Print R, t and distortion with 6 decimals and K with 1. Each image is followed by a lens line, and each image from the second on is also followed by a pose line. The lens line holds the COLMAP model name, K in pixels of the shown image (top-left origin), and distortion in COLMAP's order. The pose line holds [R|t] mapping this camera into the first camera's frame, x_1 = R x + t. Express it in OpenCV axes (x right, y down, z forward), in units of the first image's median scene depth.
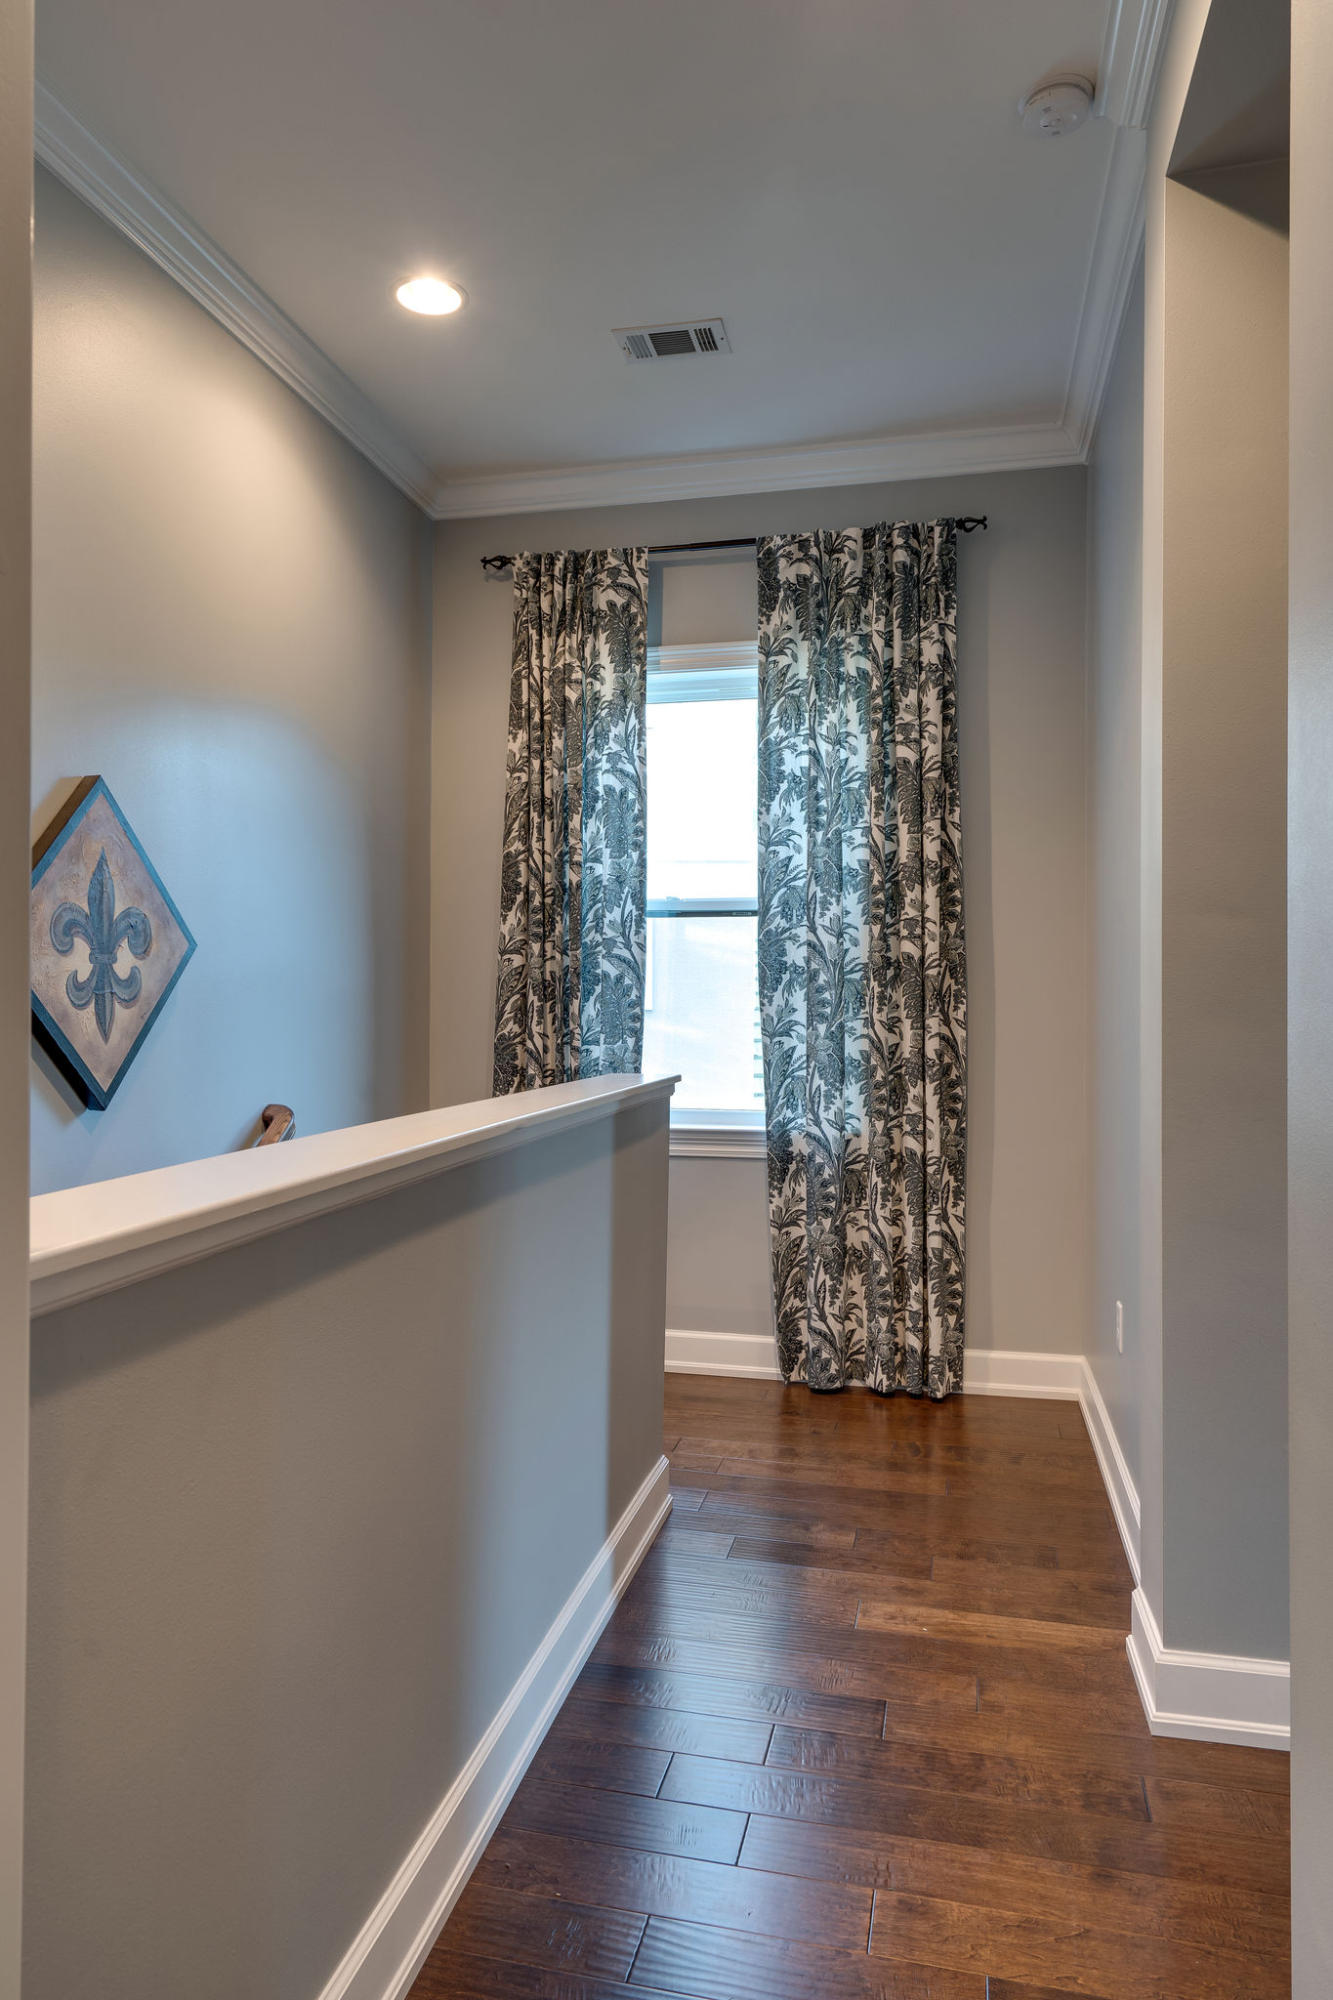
lens RADIAL K [[1257.2, 0, 666.5], [0, 1257.2, 1000.0], [0, 0, 1]] dist [0.006705, 0.000228]
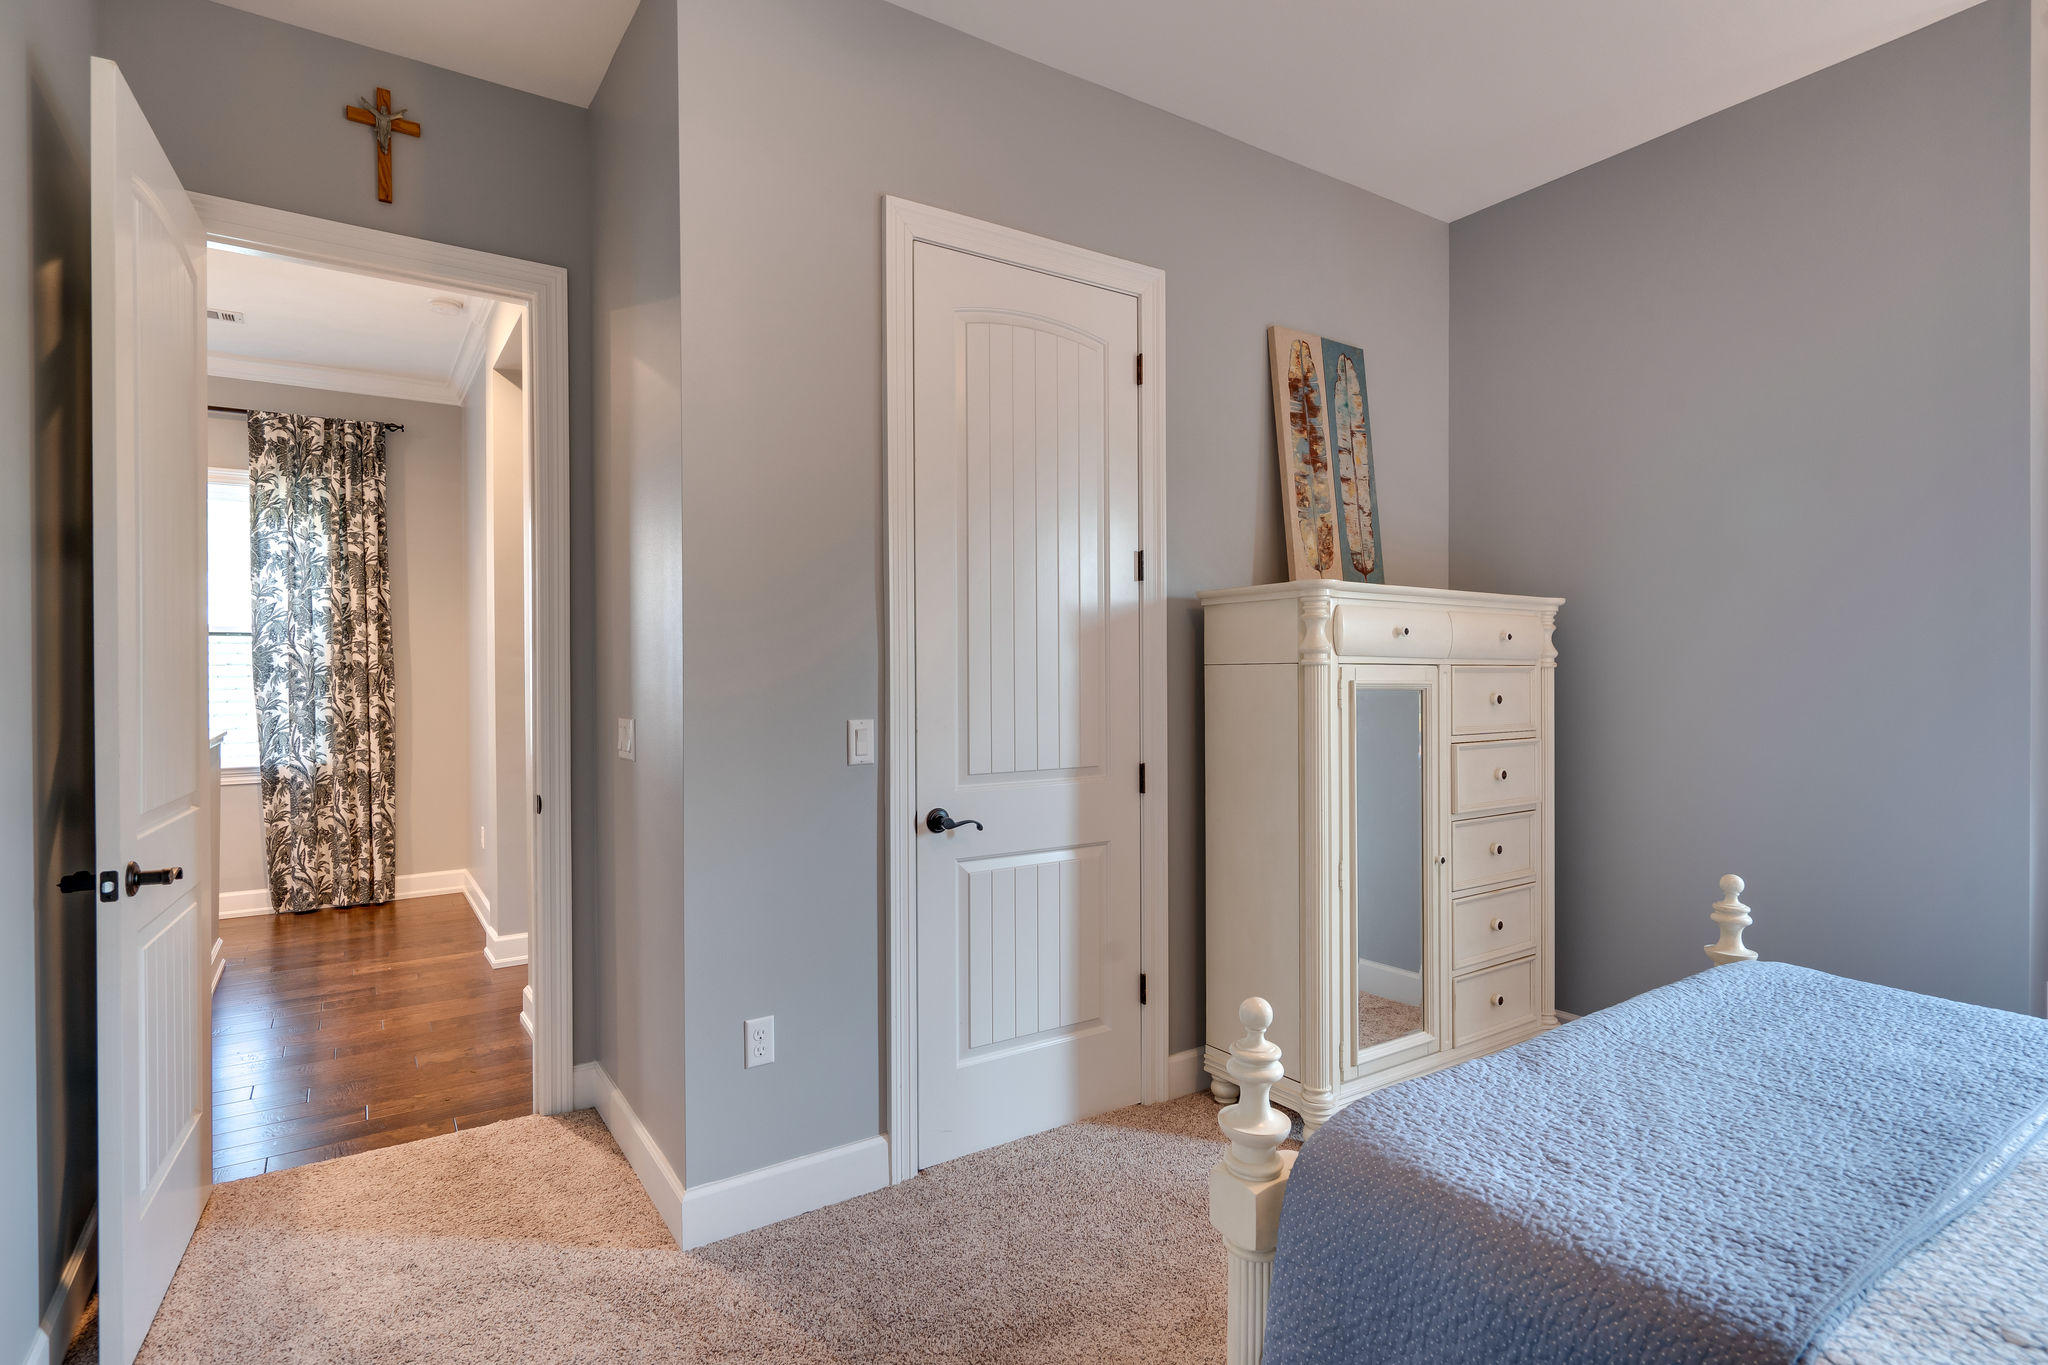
lens RADIAL K [[1021.3, 0, 1021.6], [0, 1021.3, 676.4], [0, 0, 1]] dist [-0.002144, -0.000676]
pose [[0.684582, -0.011401, 0.728846, -0.219472], [0.006875, 0.999934, 0.009184, -0.021451], [-0.728903, -0.001276, 0.684616, -0.684555]]
